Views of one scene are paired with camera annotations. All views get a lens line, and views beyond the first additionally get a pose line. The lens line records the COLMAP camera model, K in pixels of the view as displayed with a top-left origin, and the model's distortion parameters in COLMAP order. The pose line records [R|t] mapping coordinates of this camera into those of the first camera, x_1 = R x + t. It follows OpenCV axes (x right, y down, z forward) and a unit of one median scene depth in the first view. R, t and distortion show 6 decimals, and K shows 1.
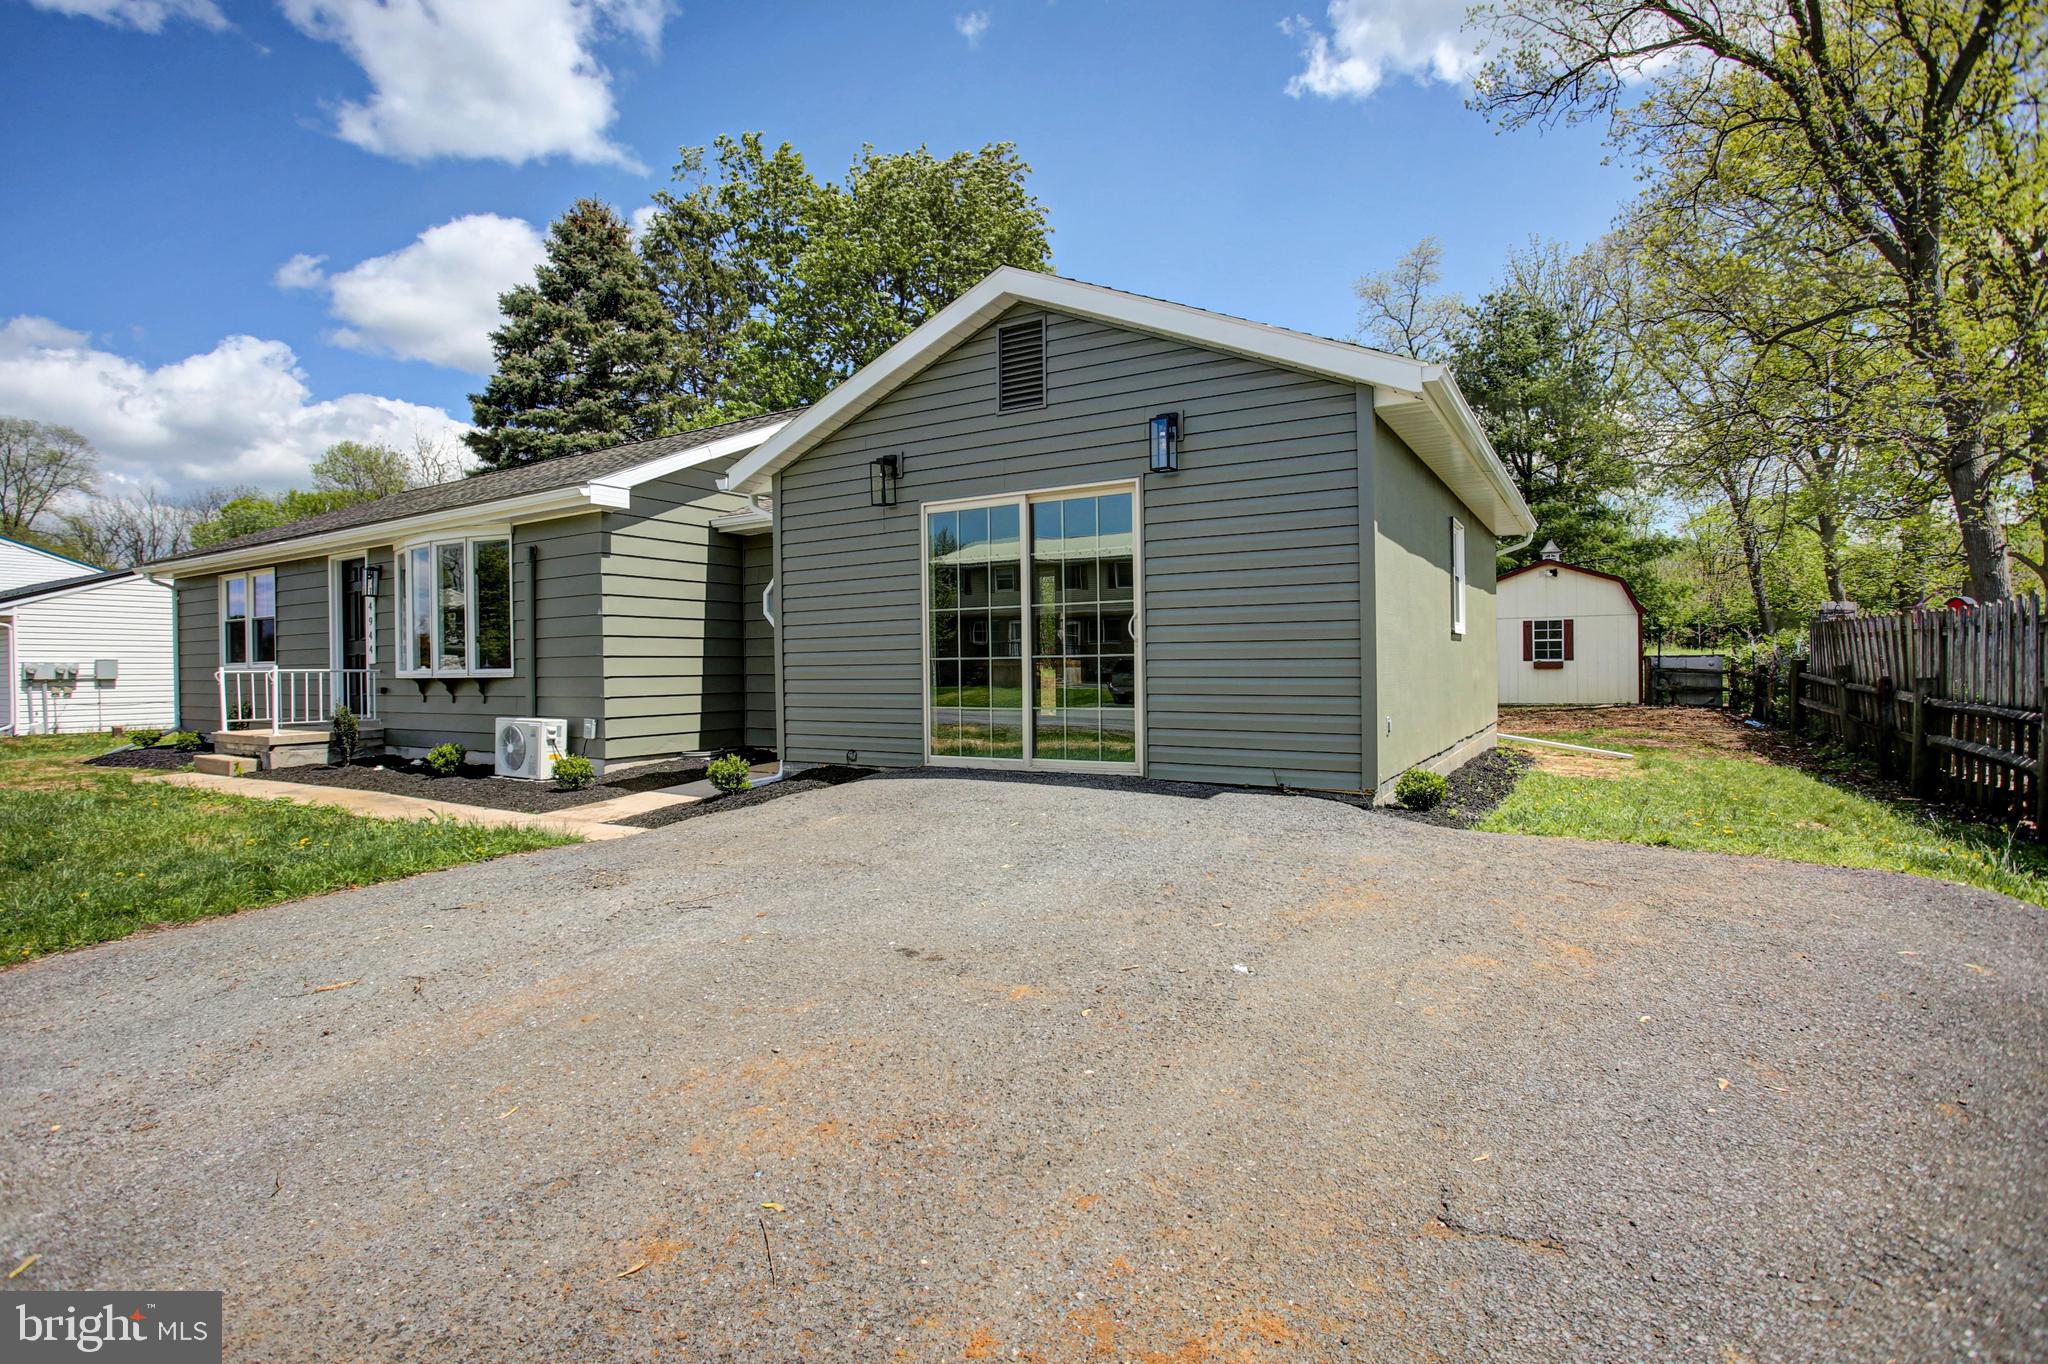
lens RADIAL K [[1006.1, 0, 1022.6], [0, 1006.1, 684.0], [0, 0, 1]] dist [-0.047298, 0.017297]
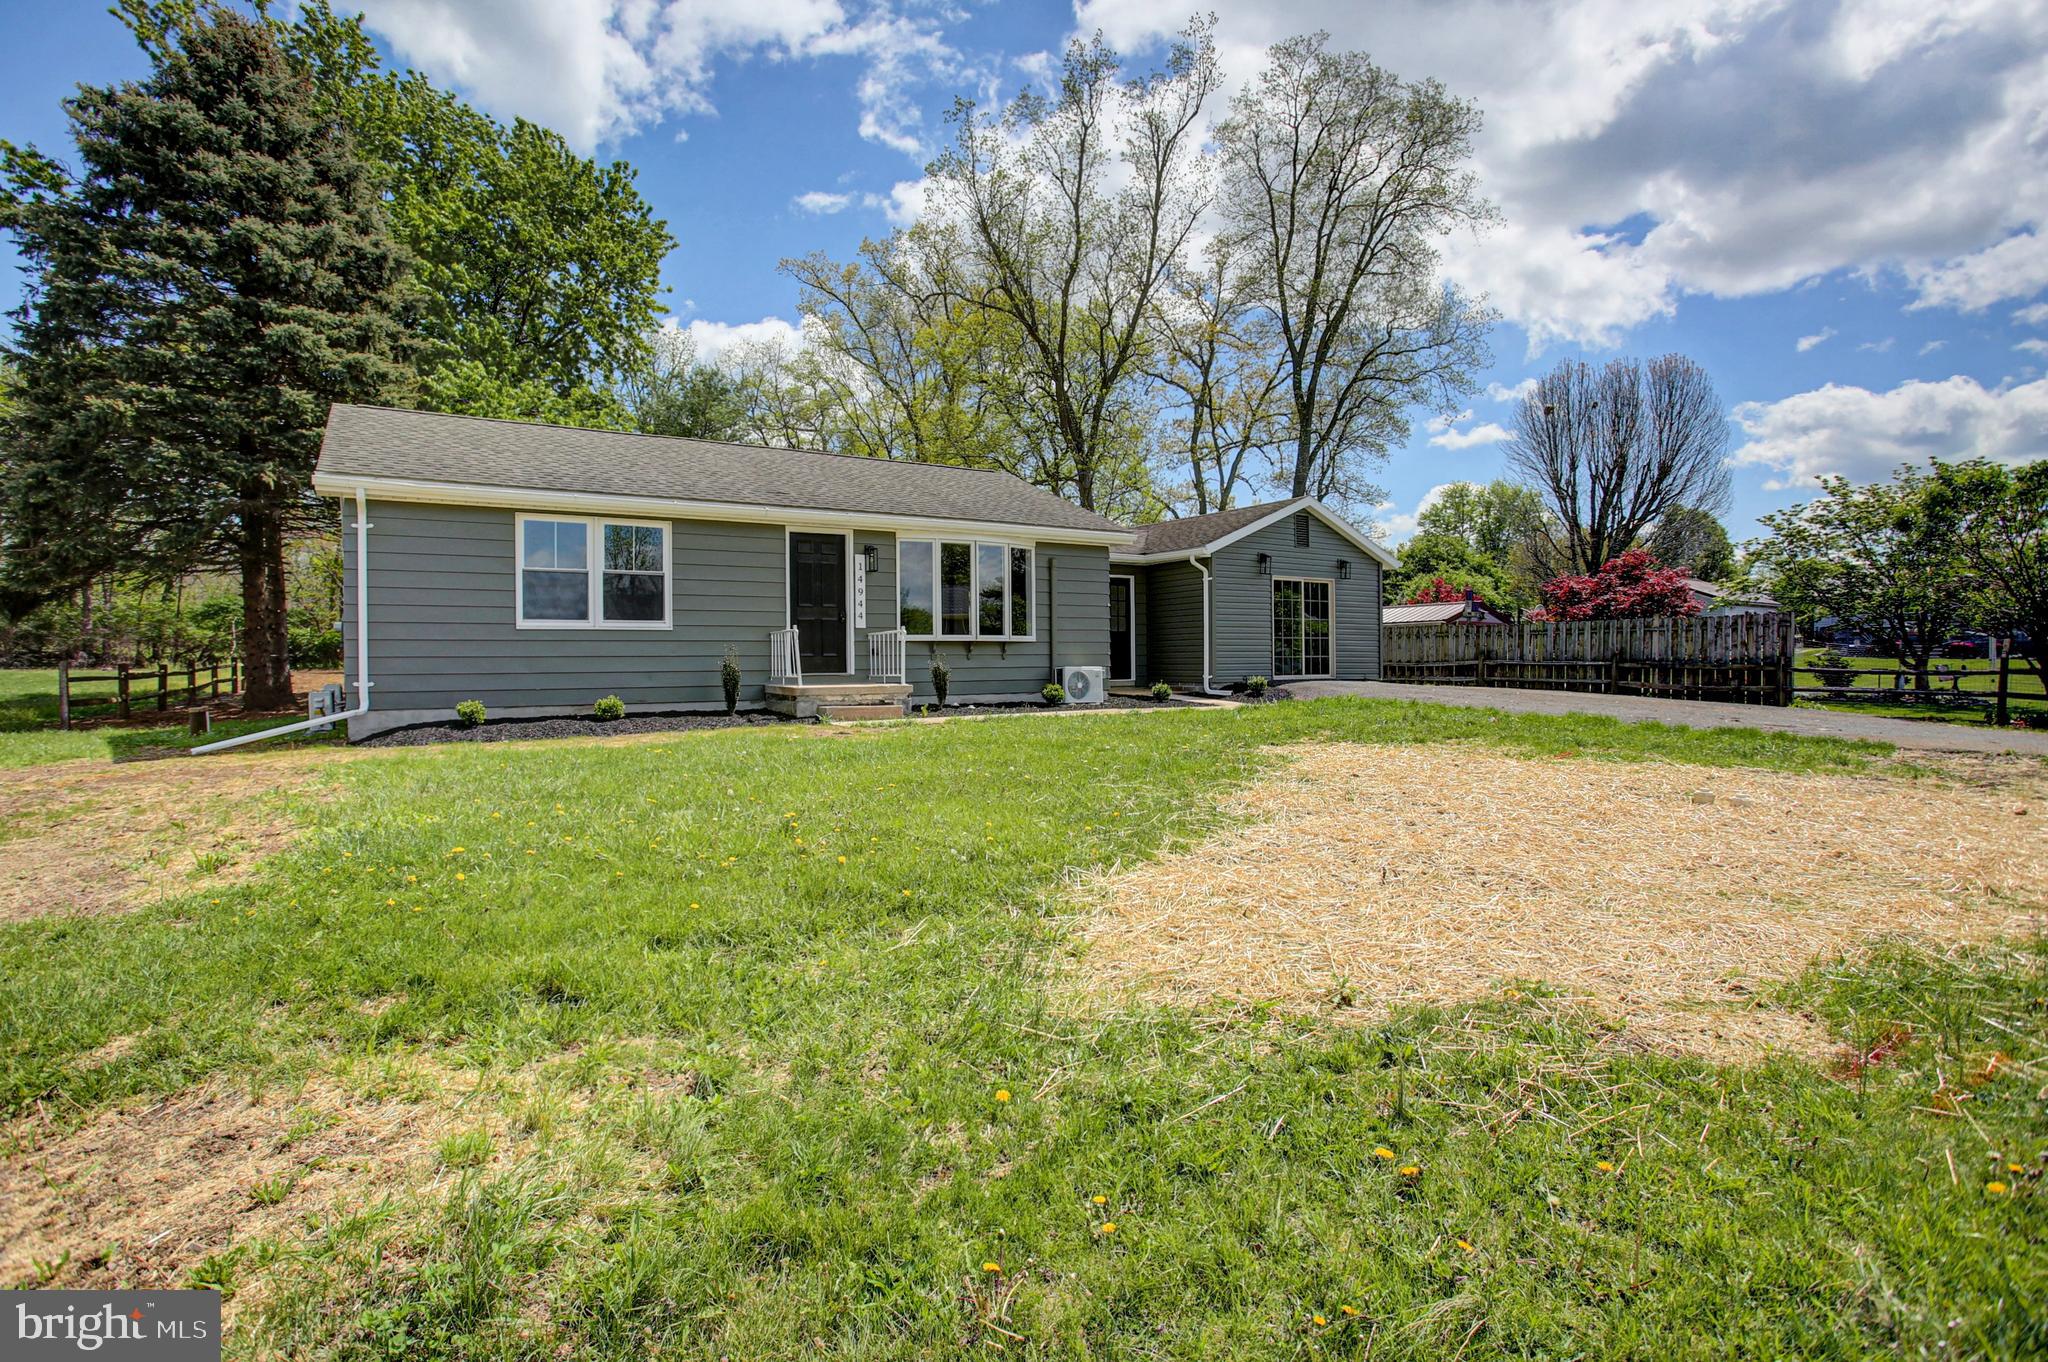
lens RADIAL K [[1006.1, 0, 1017.1], [0, 1006.1, 682.2], [0, 0, 1]] dist [-0.047298, 0.017297]
pose [[0.432369, -0.008539, 0.901657, -1.257537], [0.018629, 0.999826, 0.000535, 0.035507], [-0.901505, 0.016566, 0.432453, 0.236986]]
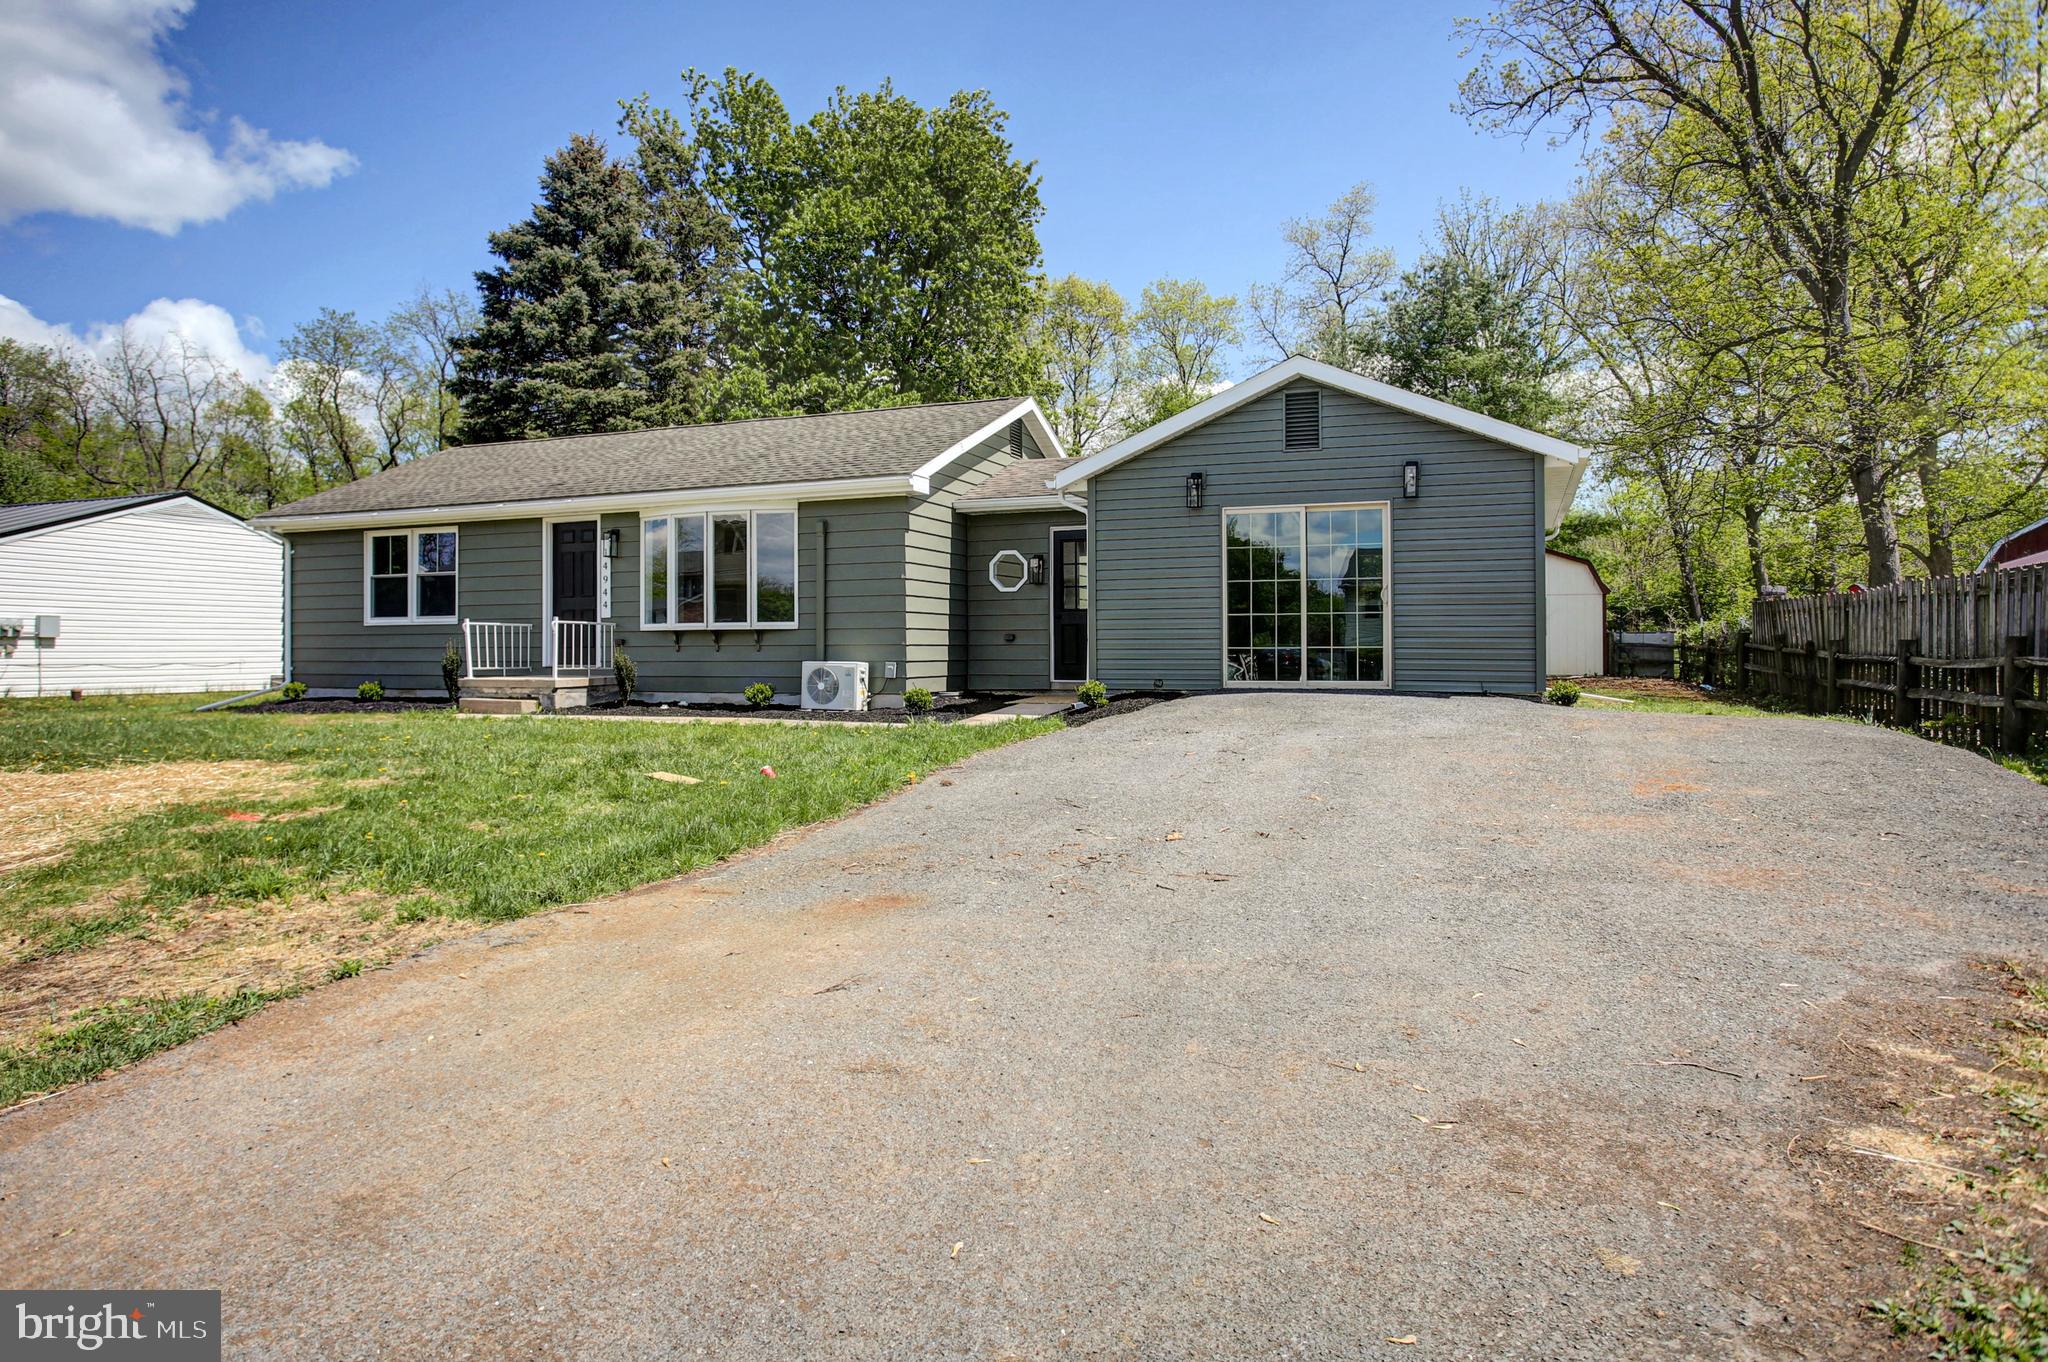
lens RADIAL K [[1270.1, 0, 1016.1], [0, 1270.1, 663.2], [0, 0, 1]] dist [-0.032996, 0.015062]
pose [[0.986269, 0.007605, 0.164972, -0.331294], [-0.006202, 0.999940, -0.009014, 0.030600], [-0.165031, 0.007867, 0.986257, -0.361698]]
